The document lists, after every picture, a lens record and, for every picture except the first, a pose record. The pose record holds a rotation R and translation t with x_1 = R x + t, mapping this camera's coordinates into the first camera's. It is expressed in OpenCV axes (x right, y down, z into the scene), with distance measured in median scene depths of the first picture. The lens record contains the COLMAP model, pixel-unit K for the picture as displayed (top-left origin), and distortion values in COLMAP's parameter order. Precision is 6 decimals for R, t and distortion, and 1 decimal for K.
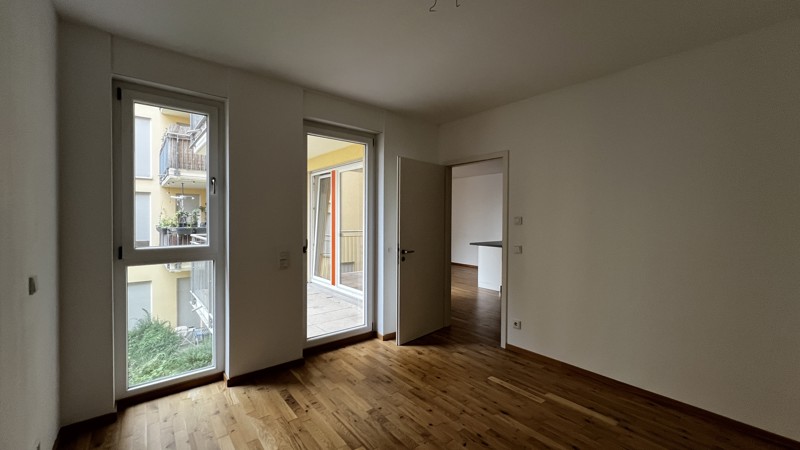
lens RADIAL K [[360.2, 0, 400.0], [0, 360.2, 225.0], [0, 0, 1]] dist [-0.000340, 0.000013]
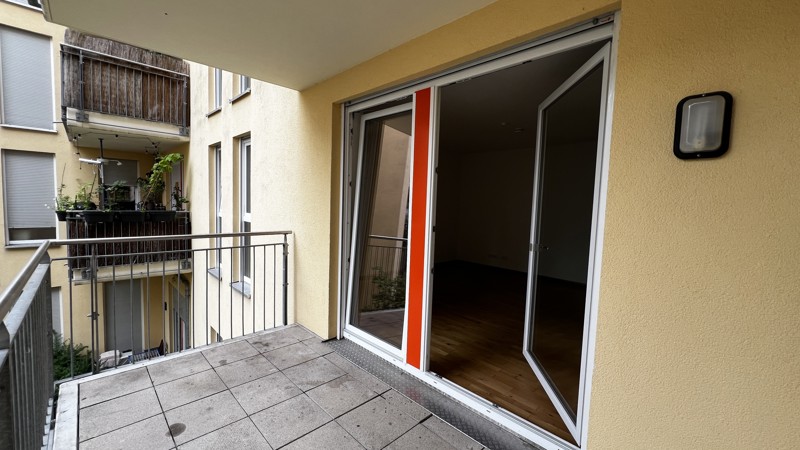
lens RADIAL K [[360.2, 0, 400.0], [0, 360.2, 225.0], [0, 0, 1]] dist [-0.000340, 0.000013]
pose [[0.996512, 0.018796, 0.081310, -0.148411], [-0.023118, 0.998351, 0.052544, -0.012675], [-0.080188, -0.054240, 0.995303, 0.365500]]
